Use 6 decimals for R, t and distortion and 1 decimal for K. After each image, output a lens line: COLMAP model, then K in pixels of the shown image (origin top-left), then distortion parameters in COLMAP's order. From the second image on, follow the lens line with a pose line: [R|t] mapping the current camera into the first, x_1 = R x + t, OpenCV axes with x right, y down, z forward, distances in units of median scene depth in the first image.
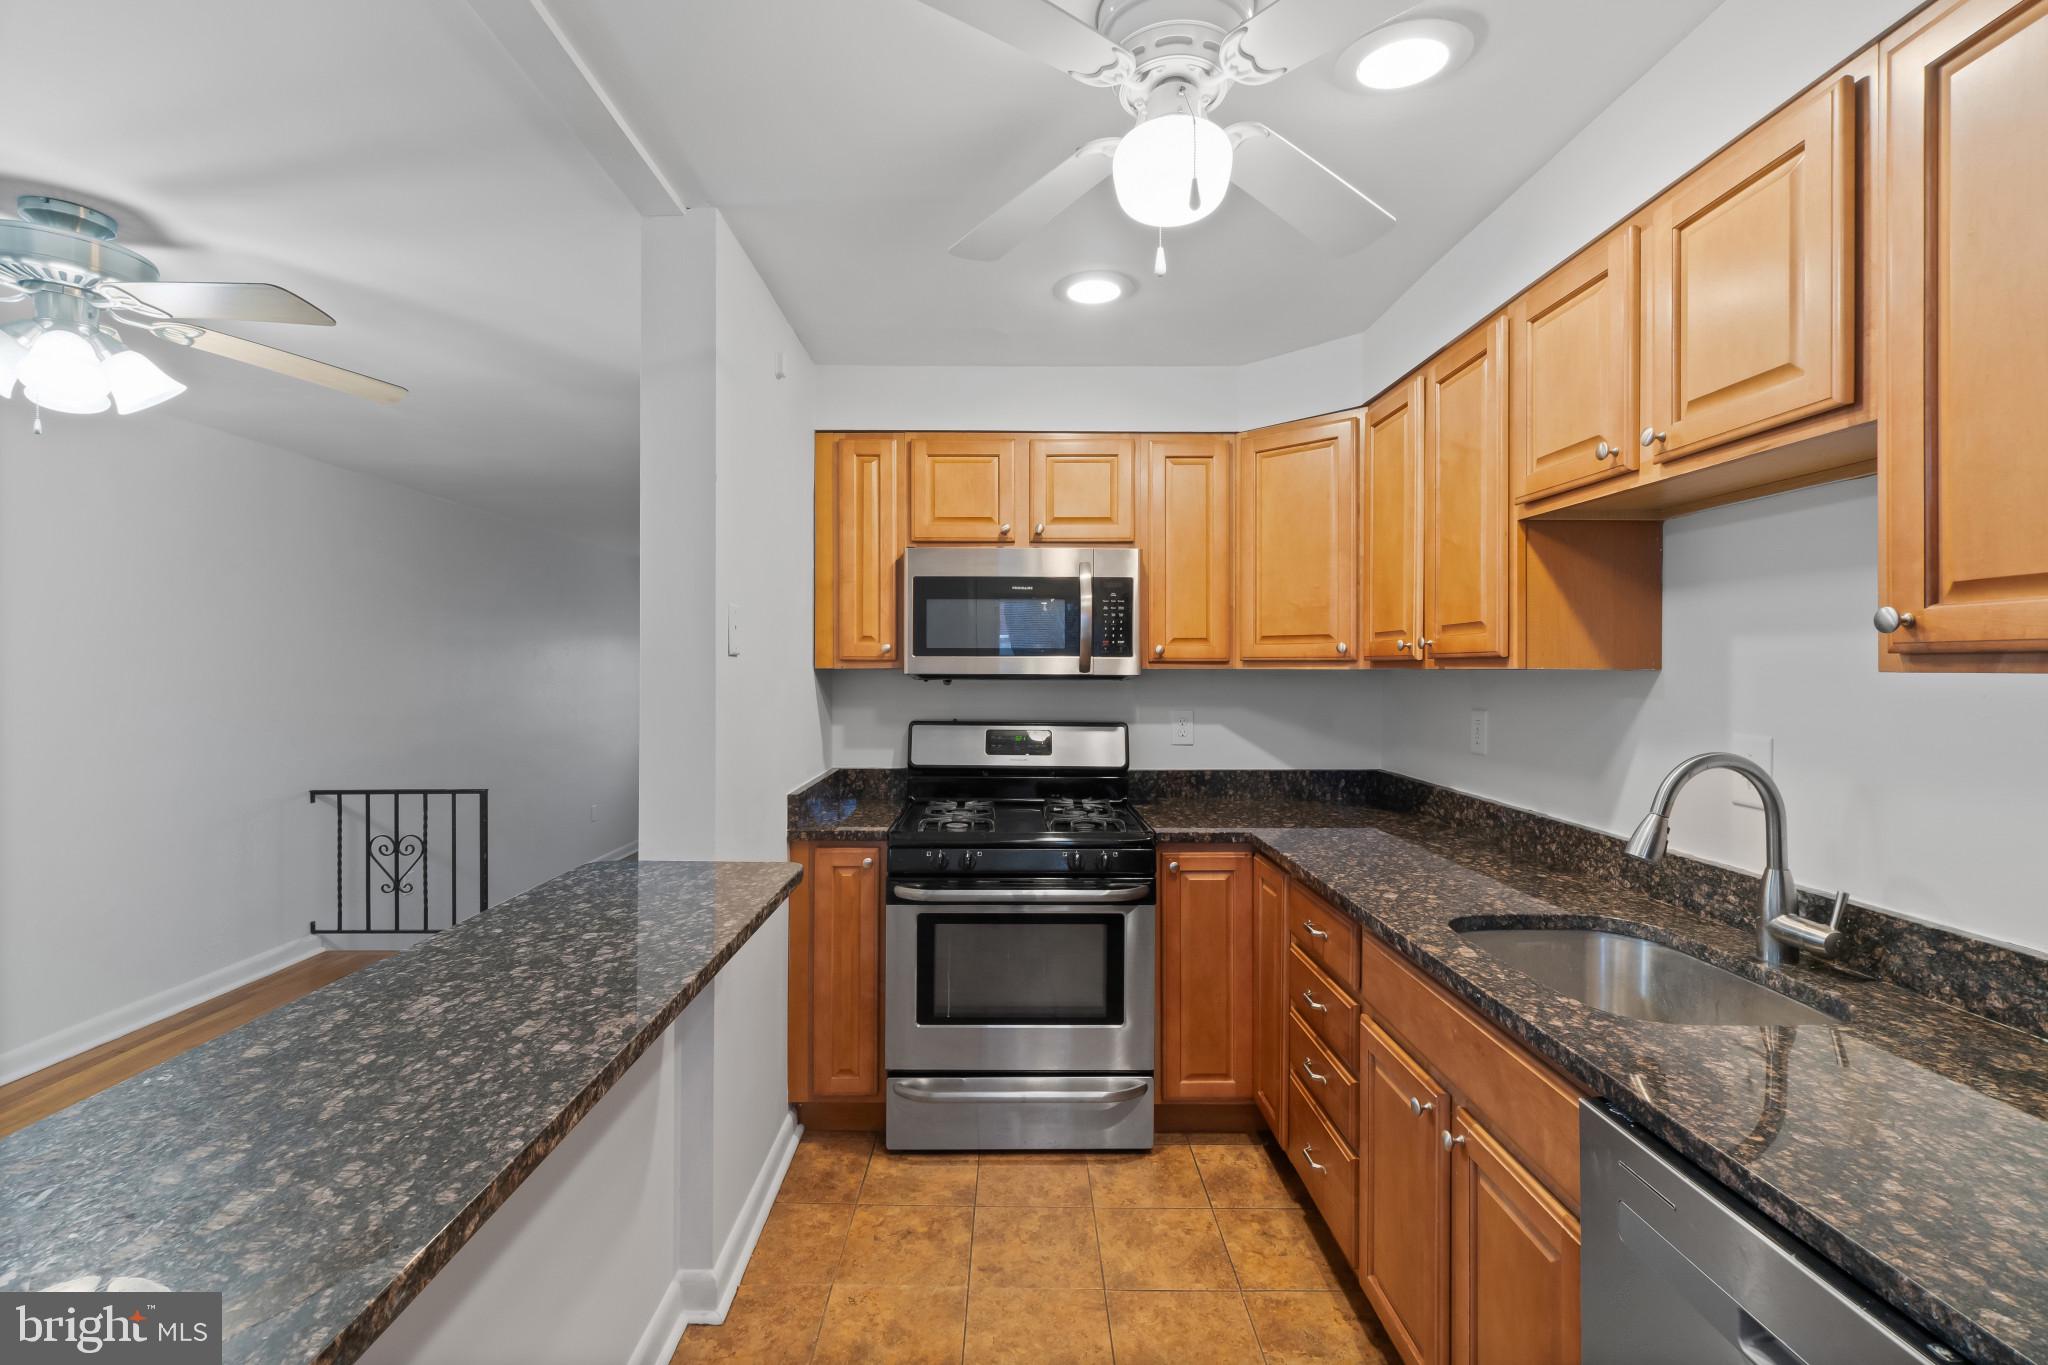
lens RADIAL K [[902.3, 0, 998.6], [0, 902.3, 664.8], [0, 0, 1]] dist [-0.004787, 0.000917]
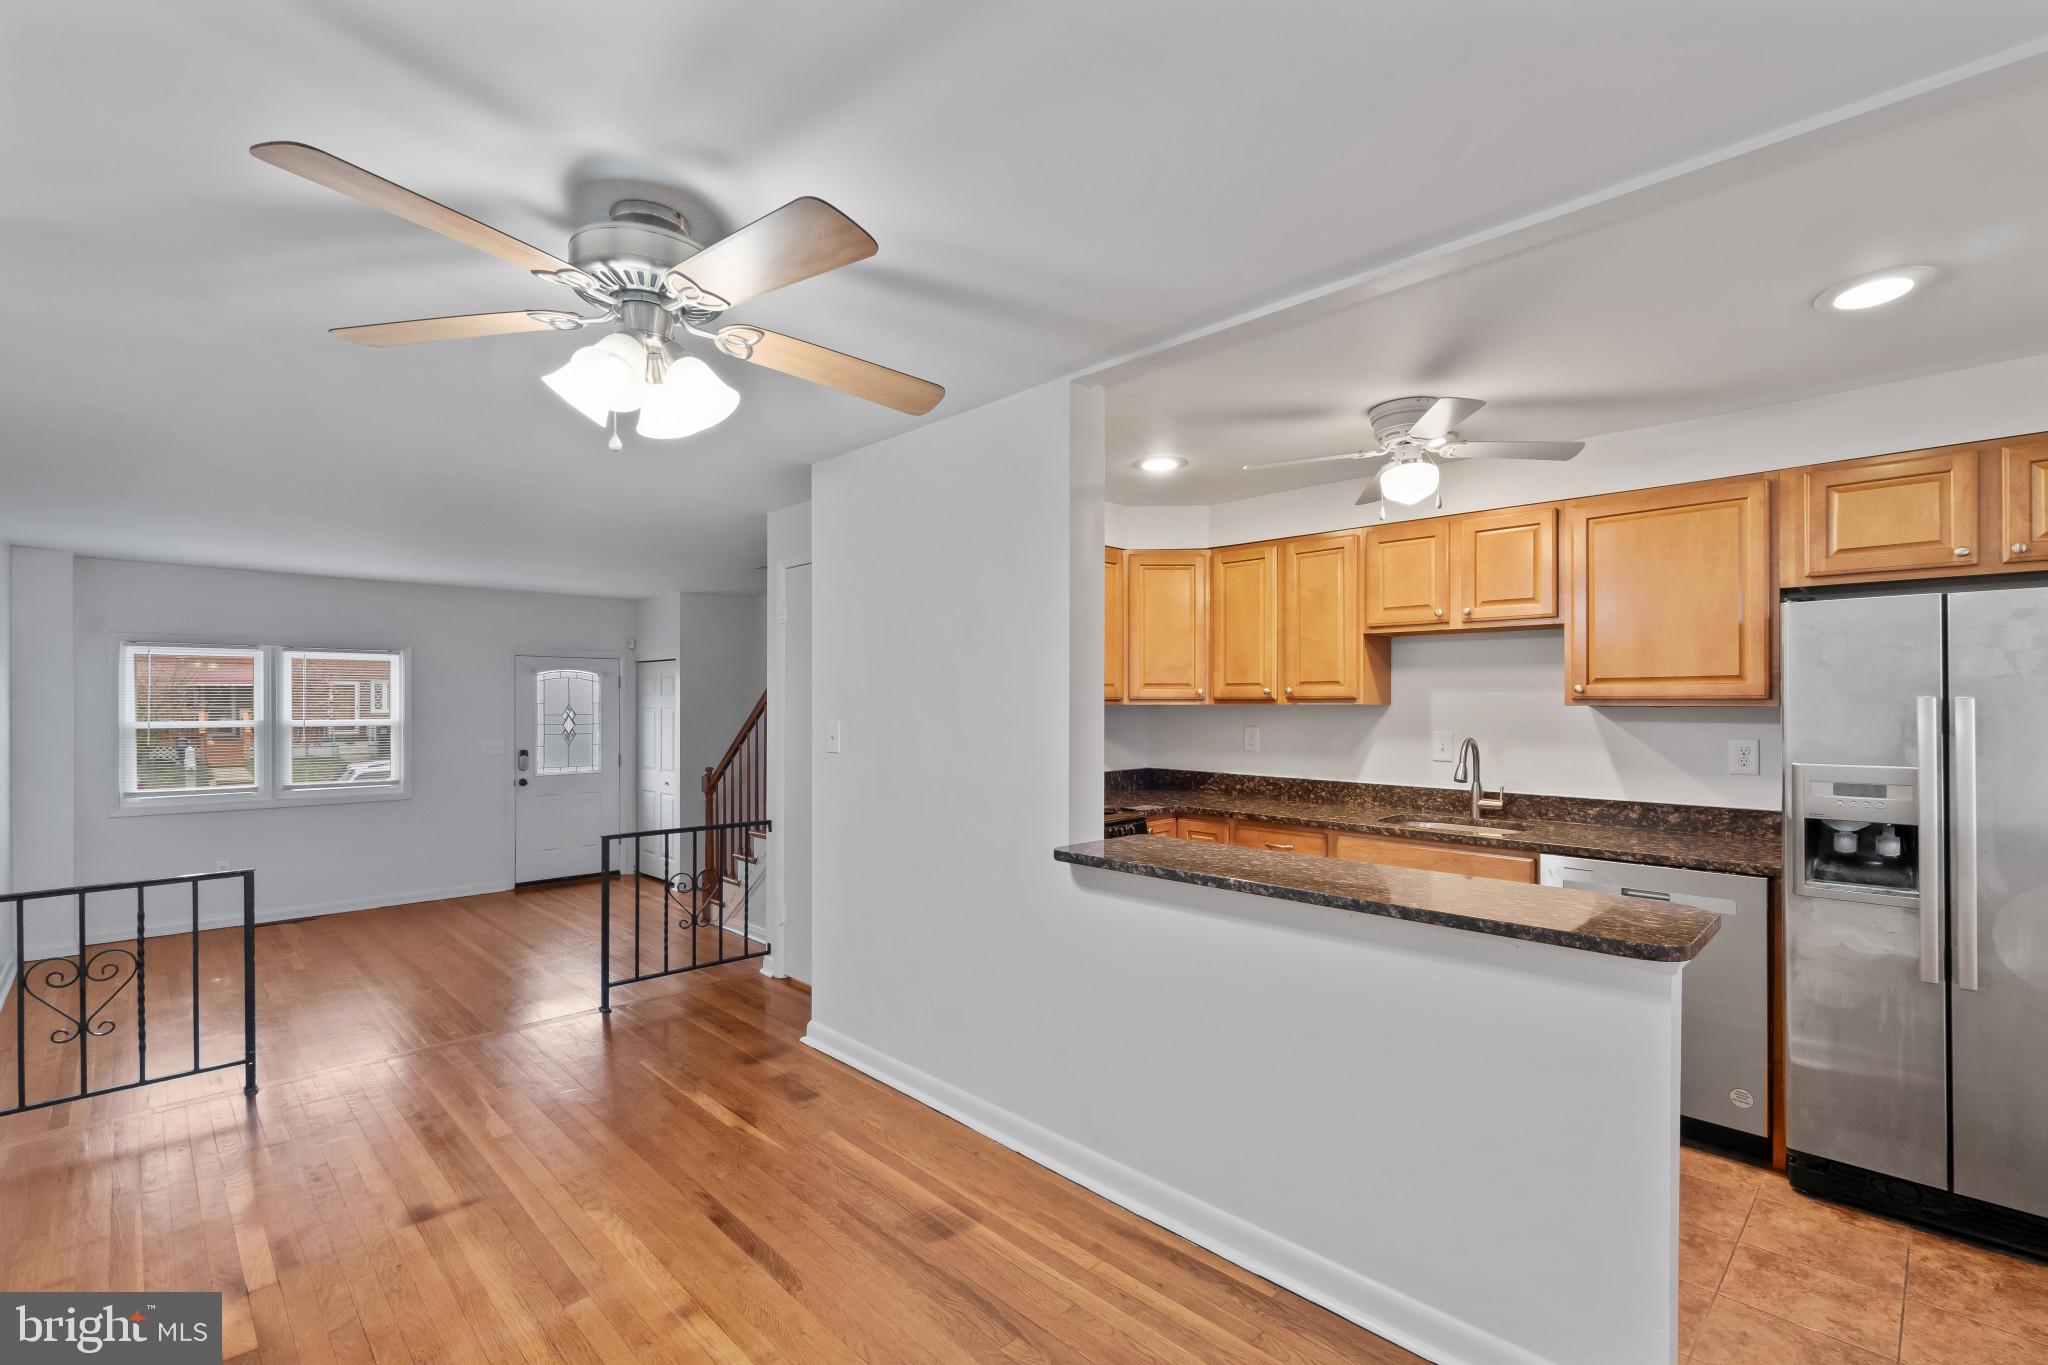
lens RADIAL K [[902.3, 0, 1008.3], [0, 902.3, 700.6], [0, 0, 1]] dist [-0.004787, 0.000917]
pose [[0.709245, 0.000369, 0.704962, -1.359469], [-0.002531, 0.999995, 0.002023, -0.005850], [-0.704957, -0.003219, 0.709243, 0.081491]]
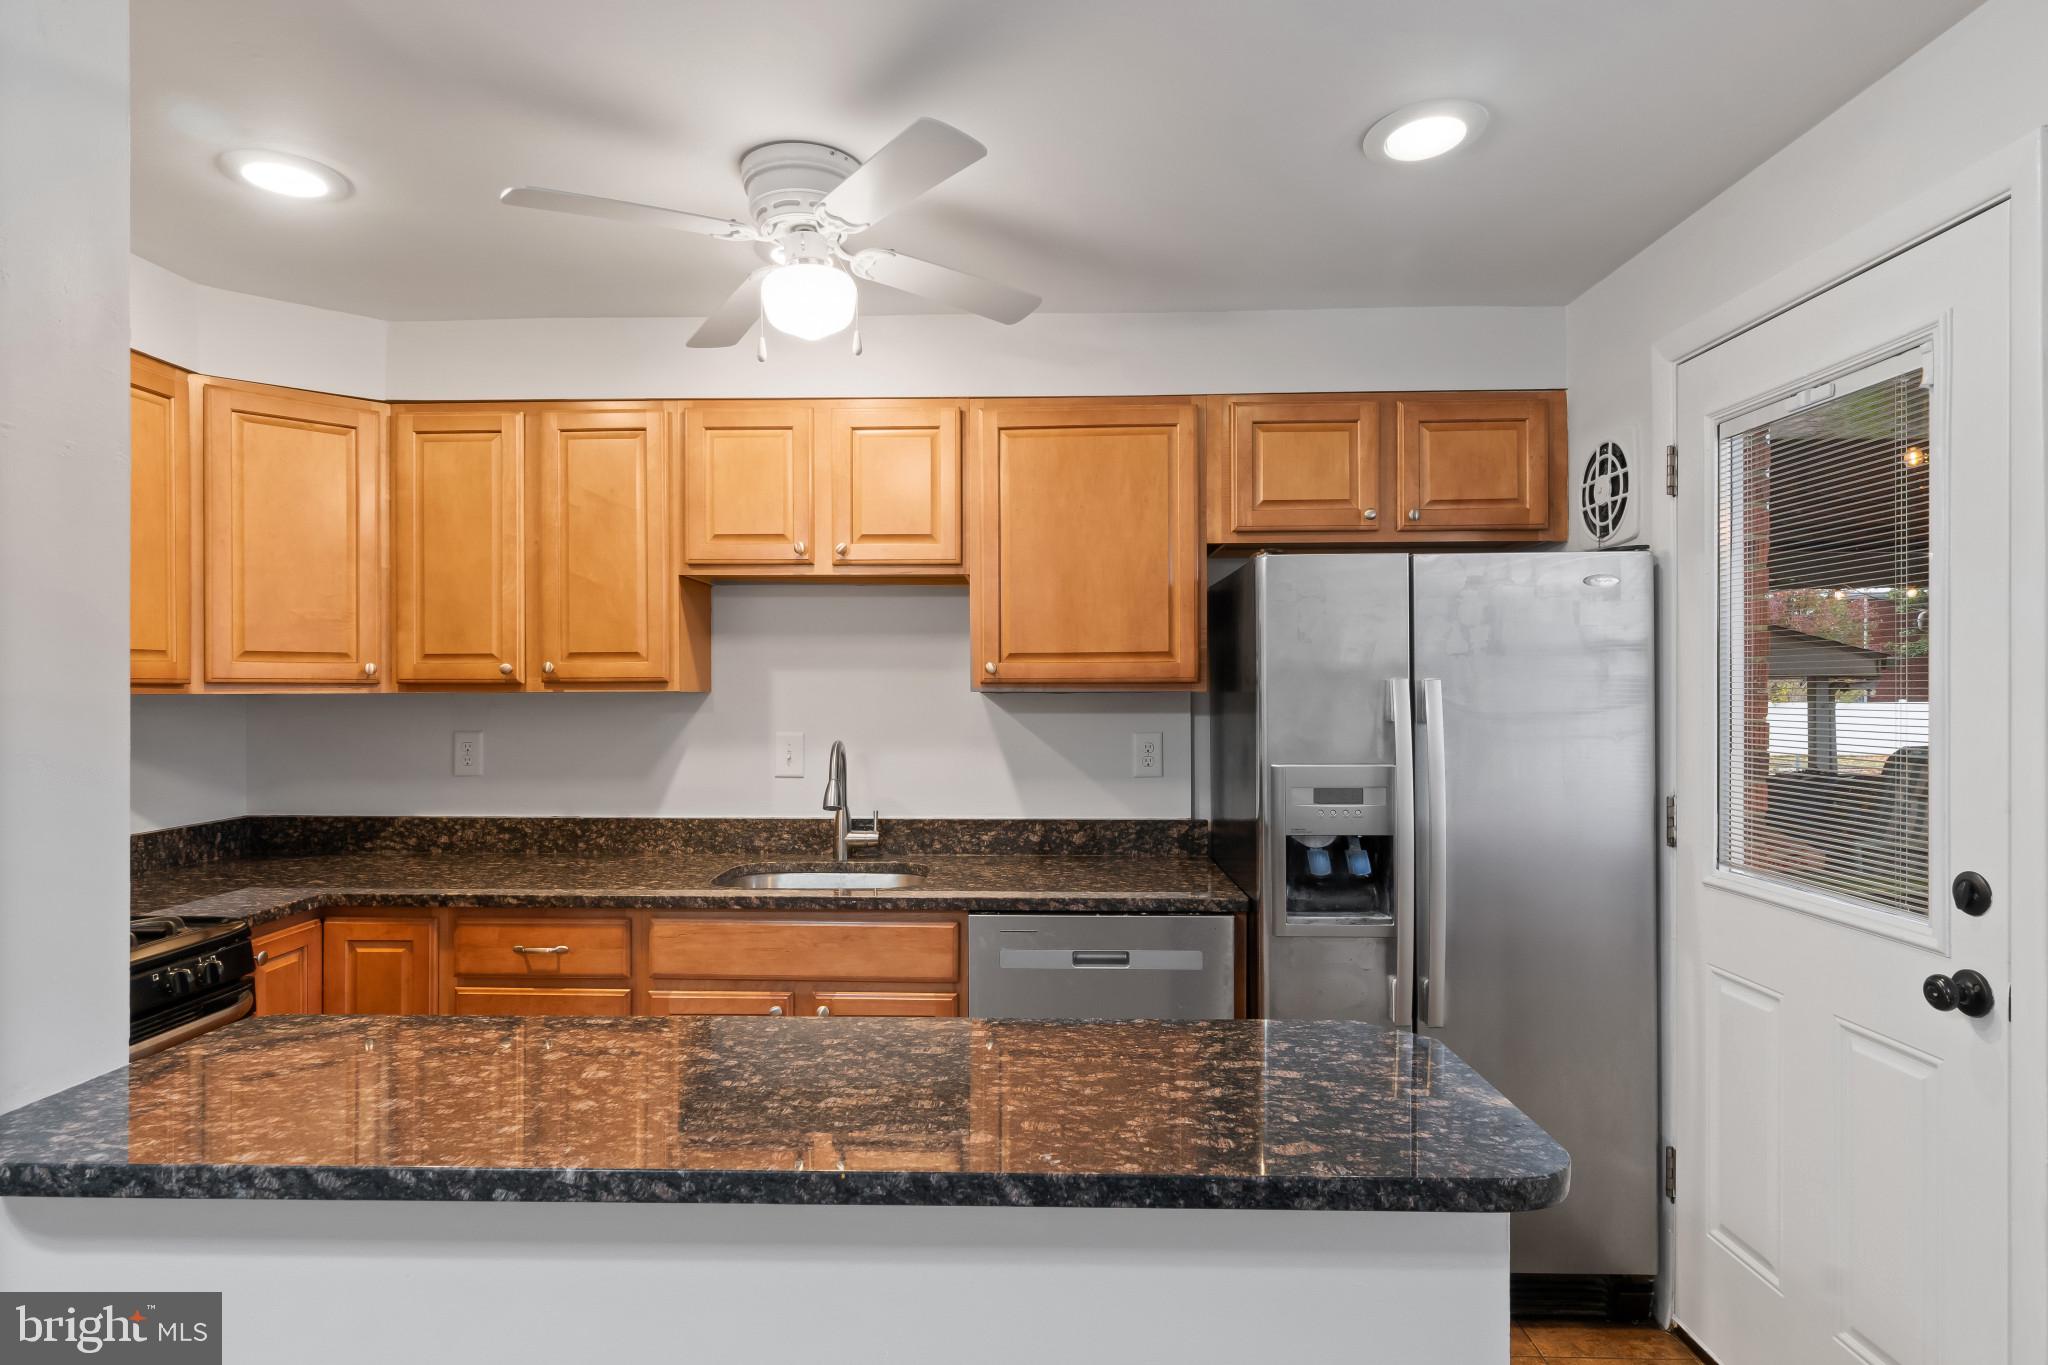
lens RADIAL K [[1111.1, 0, 1012.8], [0, 1111.1, 690.2], [0, 0, 1]] dist [-0.003200, 0.002078]
pose [[0.020759, -0.001826, 0.999783, -0.895469], [-0.001032, 0.999998, 0.001848, -0.000558], [-0.999784, -0.001070, 0.020757, 0.448511]]
